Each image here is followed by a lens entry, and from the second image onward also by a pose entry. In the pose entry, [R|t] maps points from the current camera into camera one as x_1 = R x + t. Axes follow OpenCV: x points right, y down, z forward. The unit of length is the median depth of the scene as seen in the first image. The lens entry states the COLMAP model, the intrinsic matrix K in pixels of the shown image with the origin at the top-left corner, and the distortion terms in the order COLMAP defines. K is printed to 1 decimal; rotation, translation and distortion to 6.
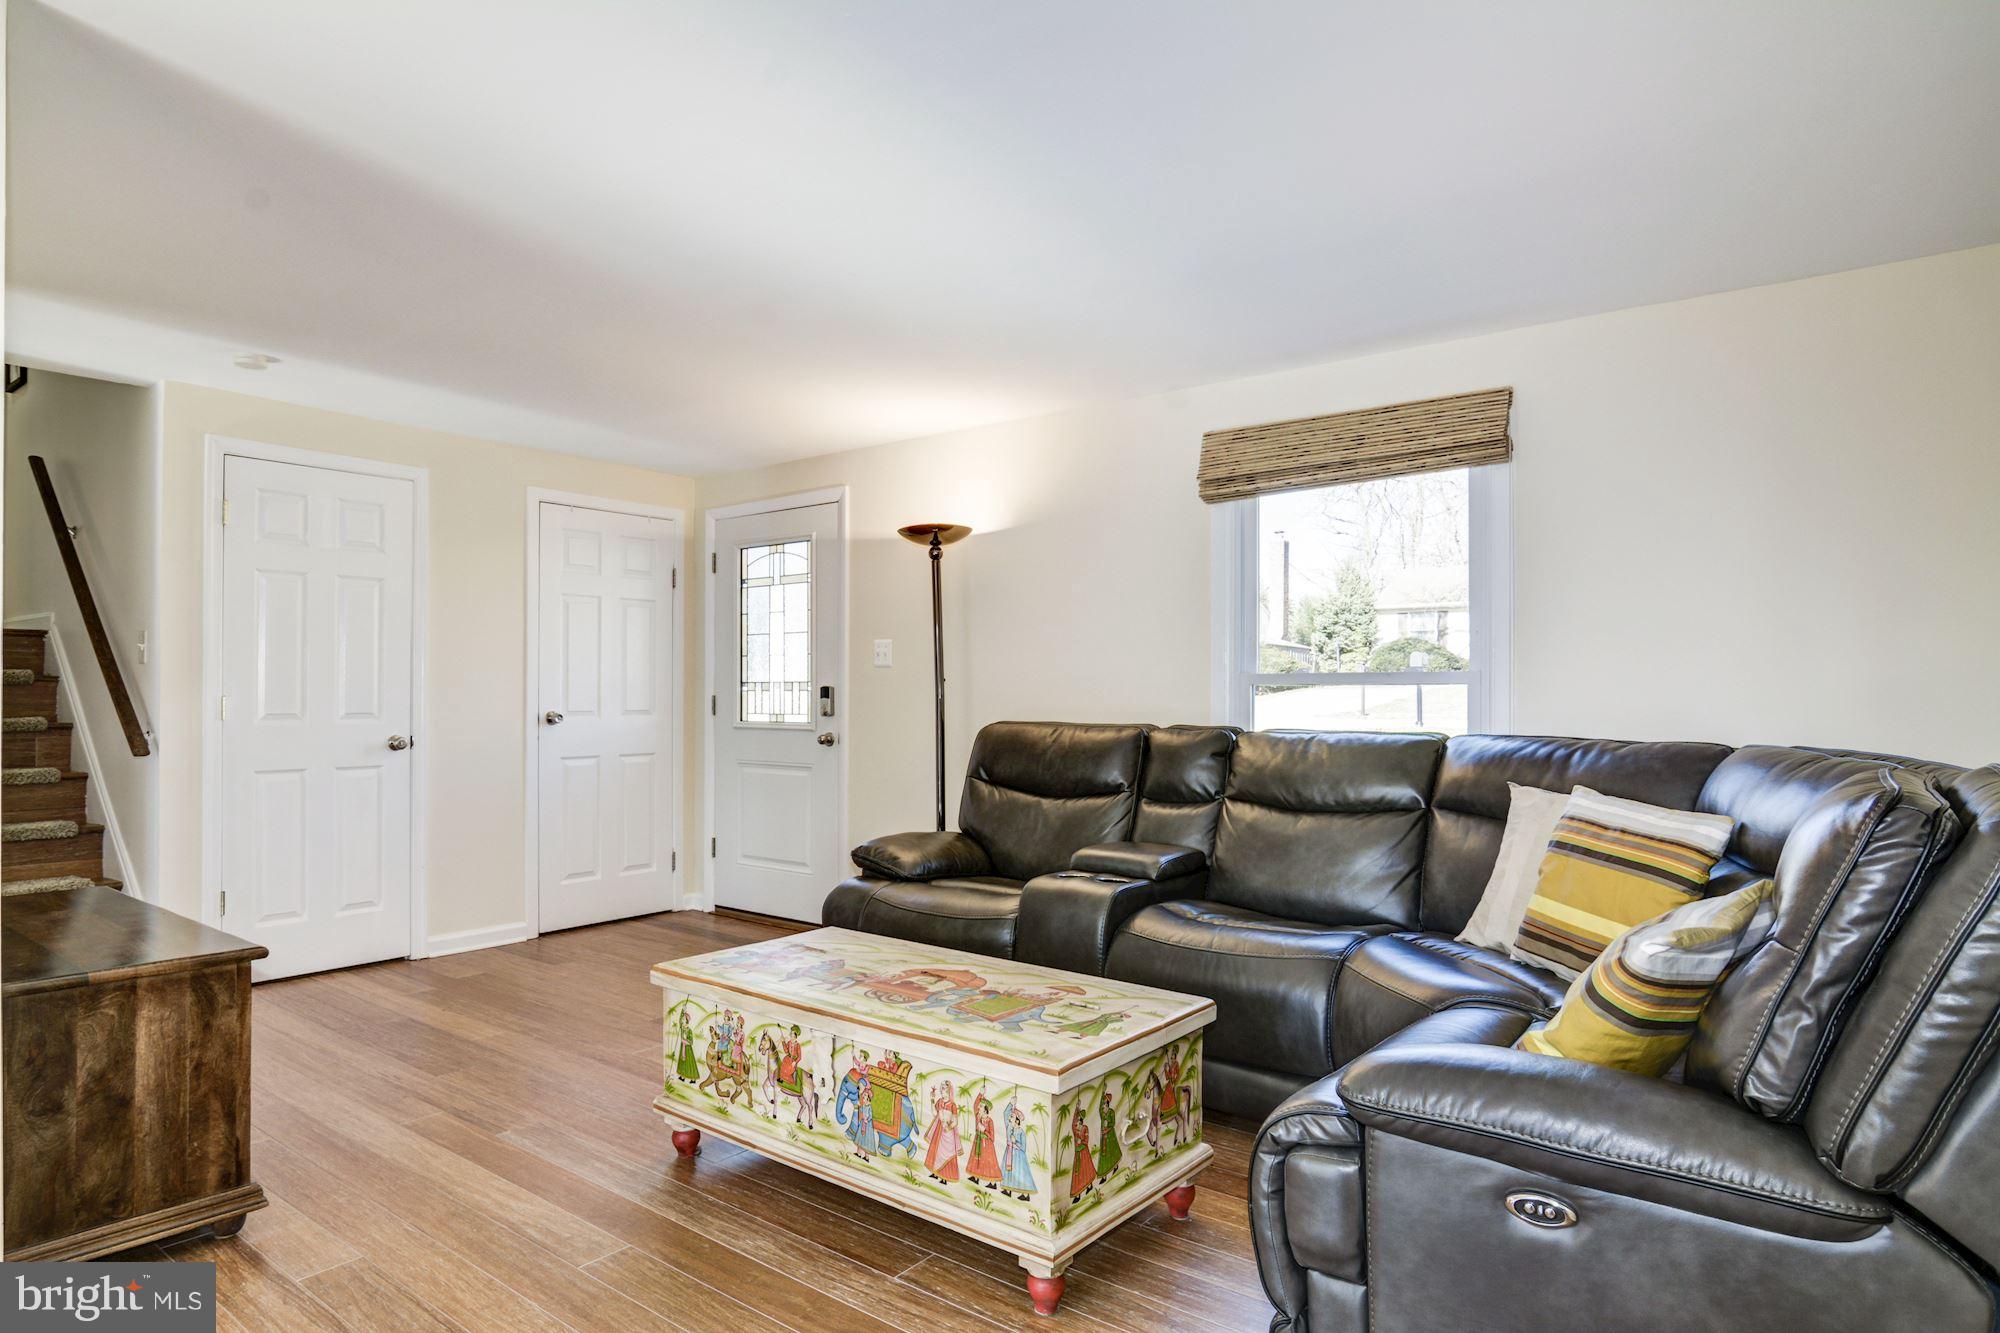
lens RADIAL K [[1121.4, 0, 982.6], [0, 1121.4, 692.4], [0, 0, 1]] dist [-0.035935, 0.013158]
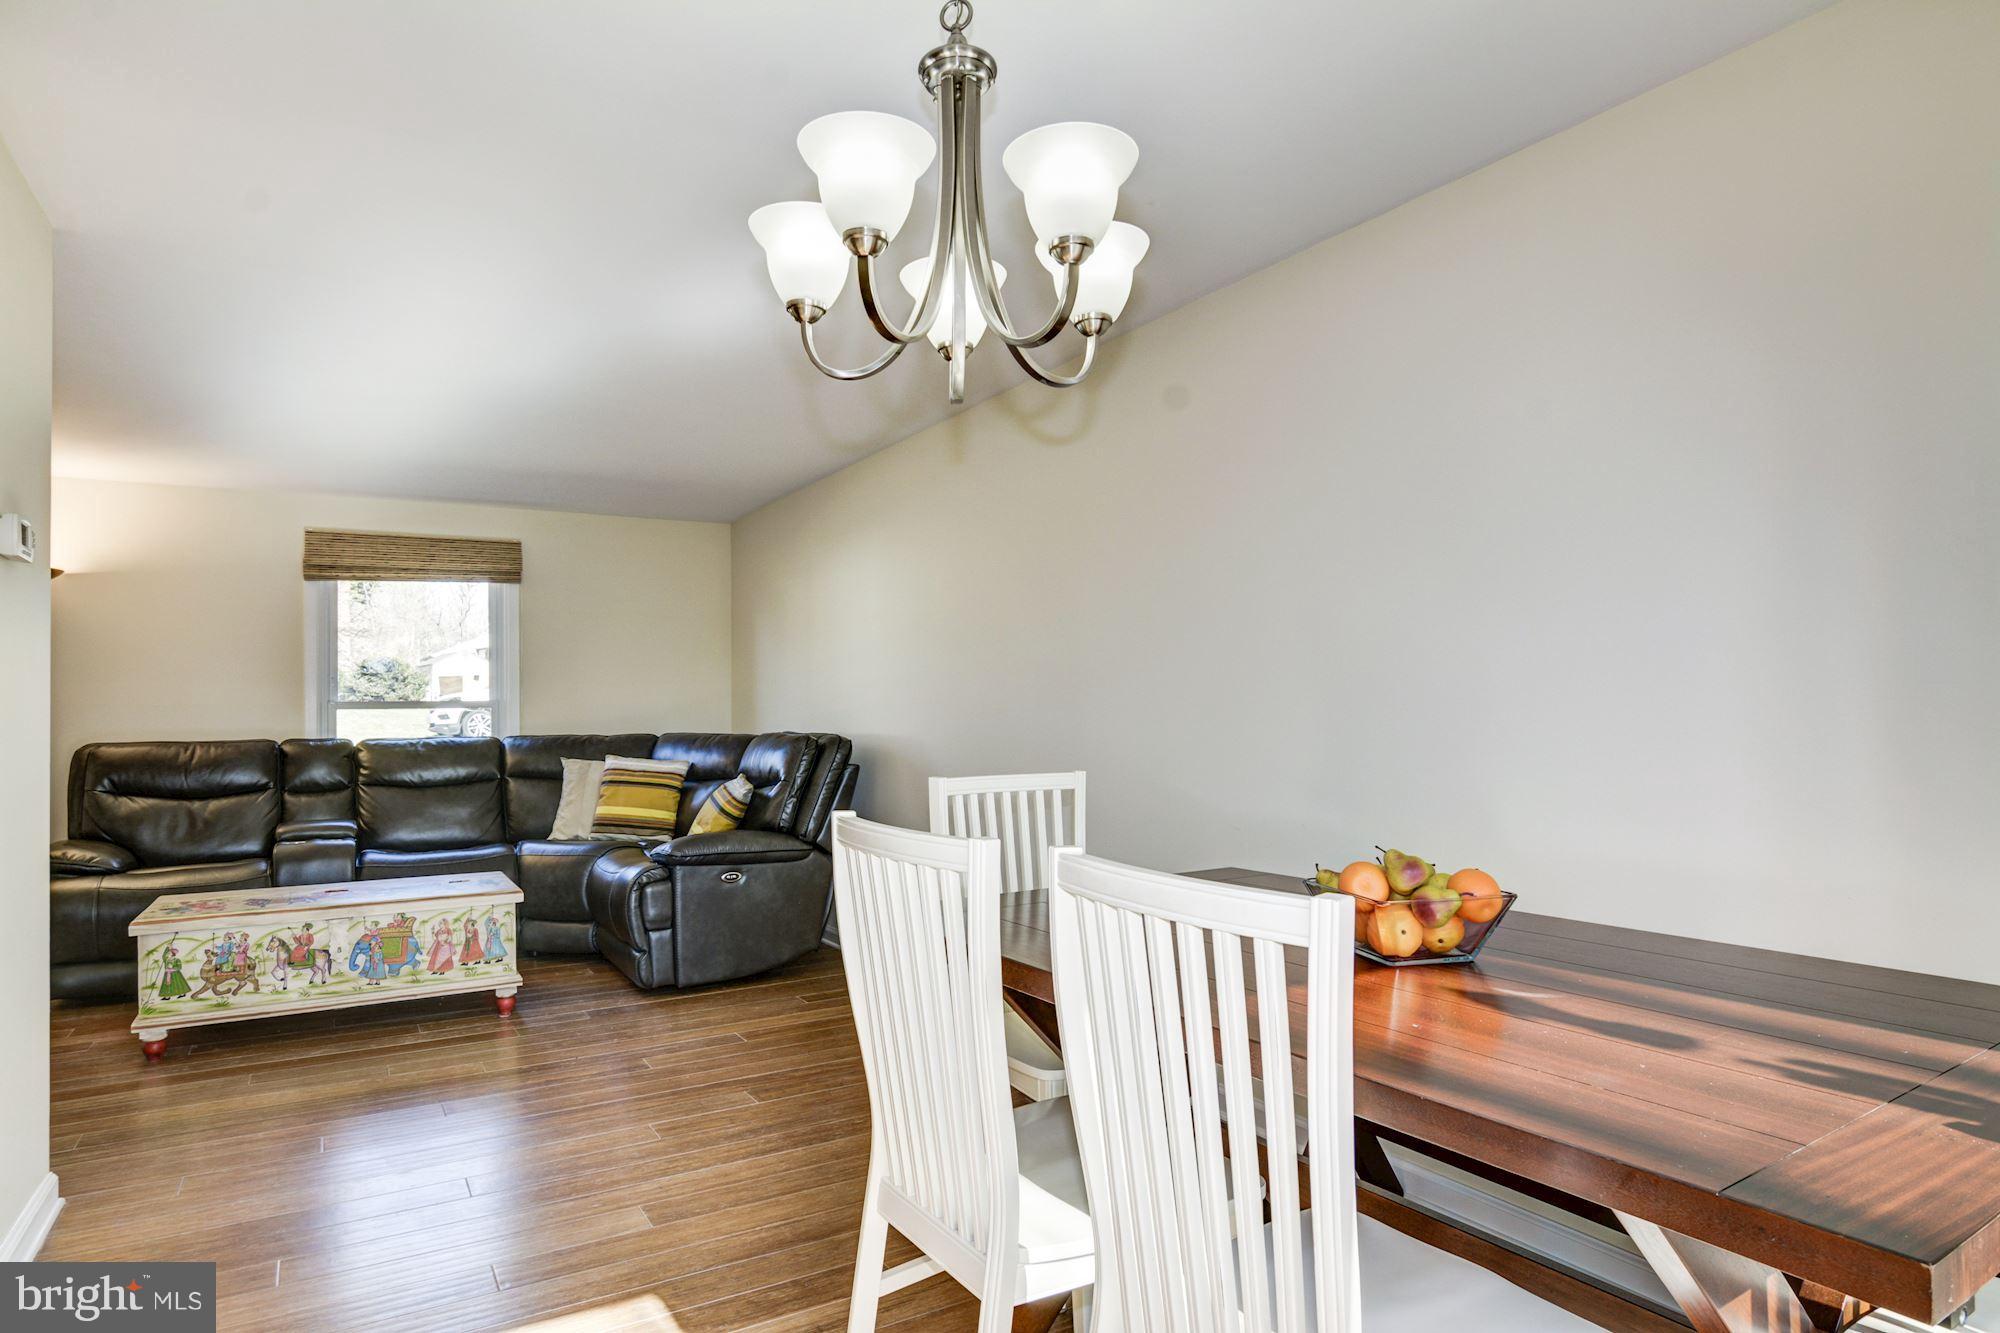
lens RADIAL K [[1121.4, 0, 982.6], [0, 1121.4, 692.4], [0, 0, 1]] dist [-0.035935, 0.013158]
pose [[0.365266, 0.007574, 0.930872, -1.252084], [0.013714, 0.999815, -0.013516, 0.002422], [-0.930802, 0.017703, 0.365094, -0.468210]]
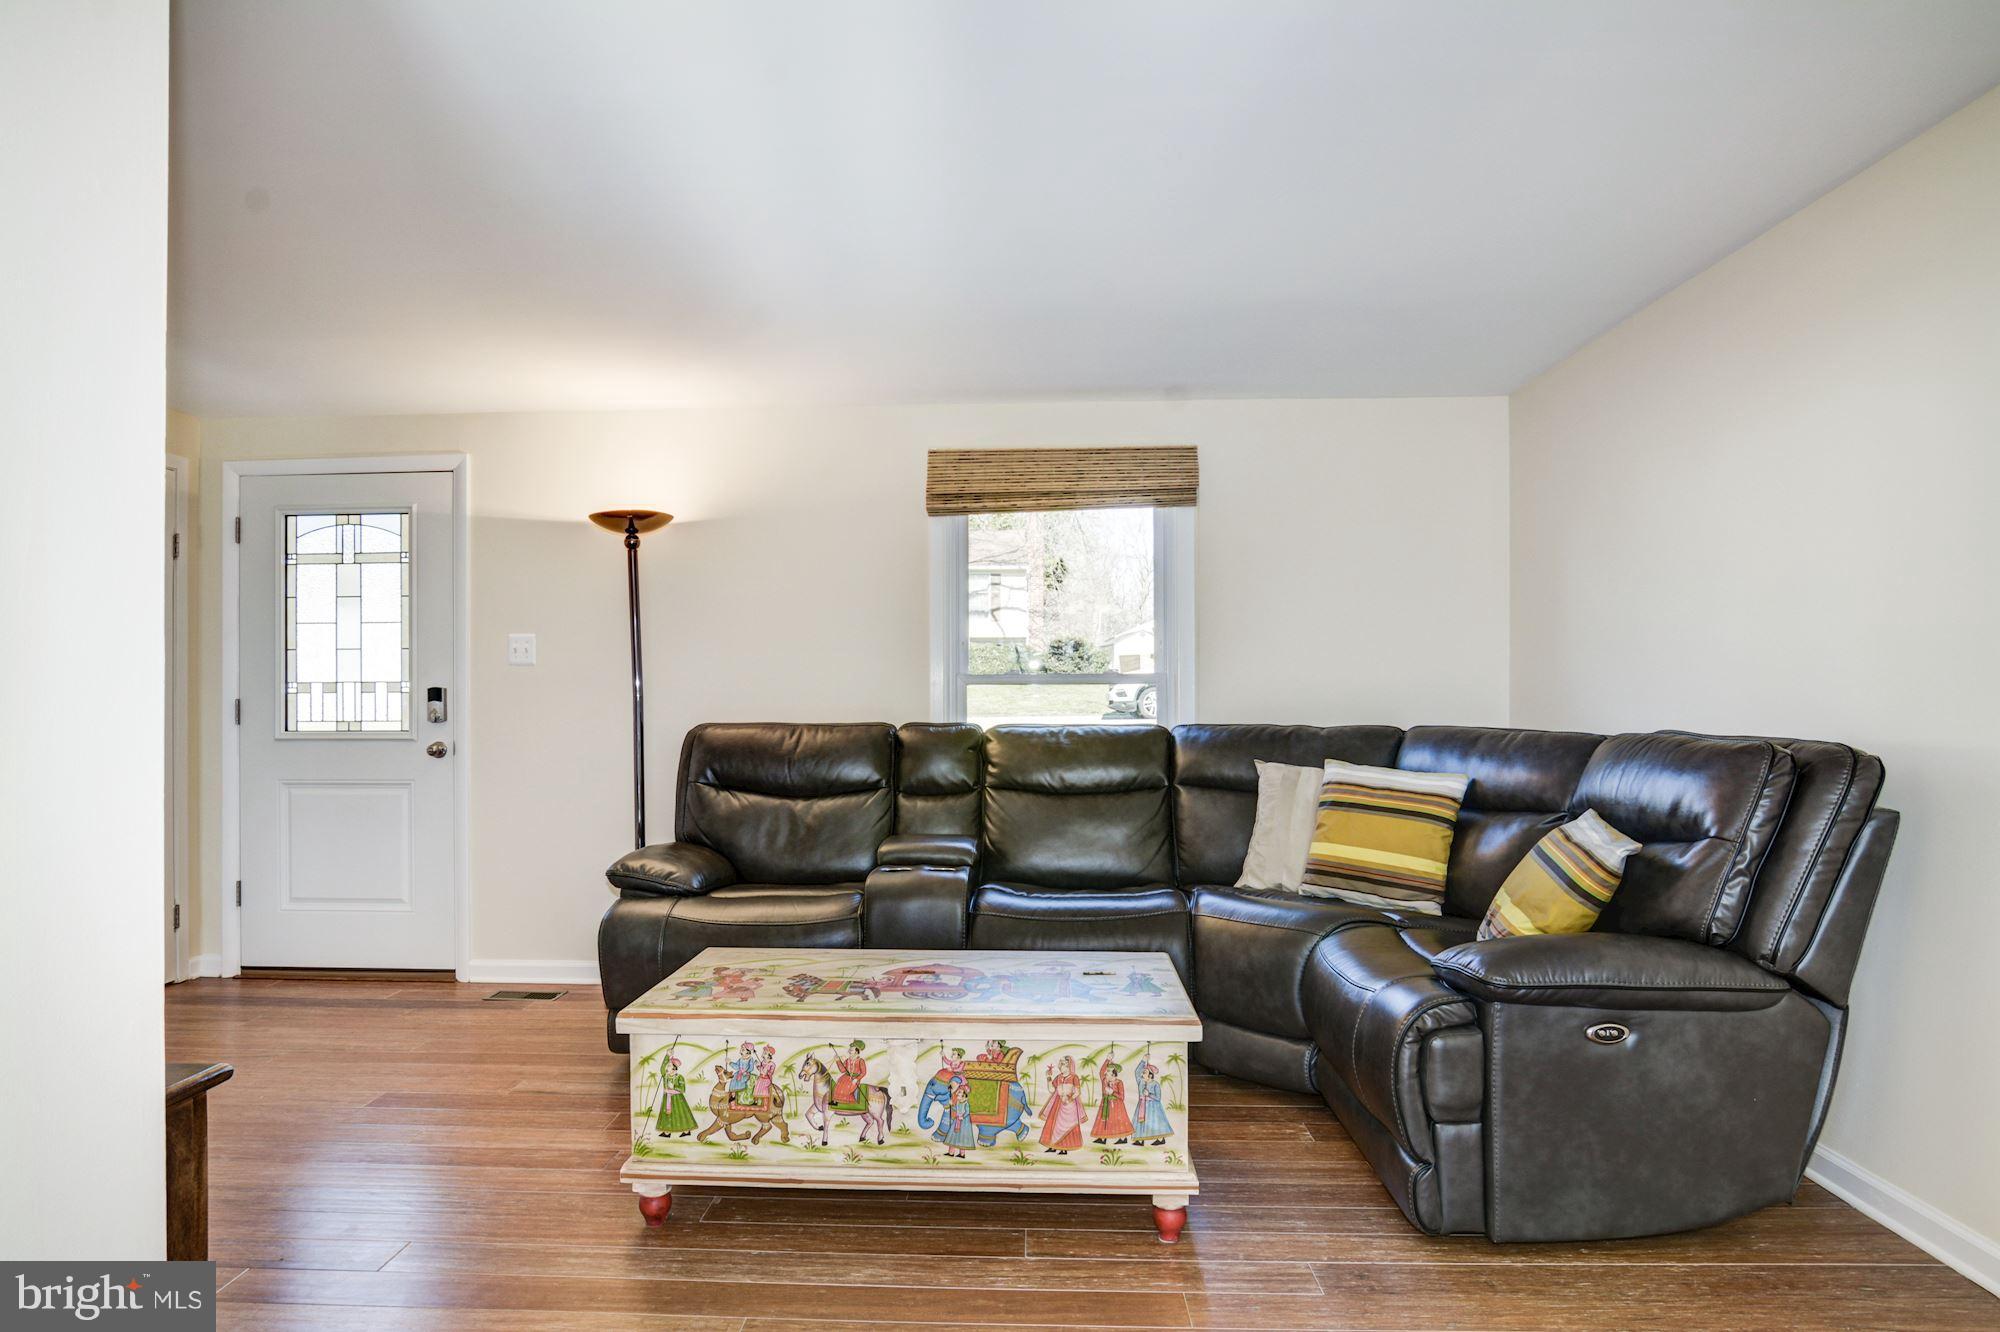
lens RADIAL K [[1121.4, 0, 982.6], [0, 1121.4, 691.9], [0, 0, 1]] dist [-0.035935, 0.013158]
pose [[0.814661, -0.003178, 0.579929, -0.613090], [0.004554, 0.999989, -0.000918, 0.001914], [-0.579920, 0.003389, 0.814667, 0.155359]]
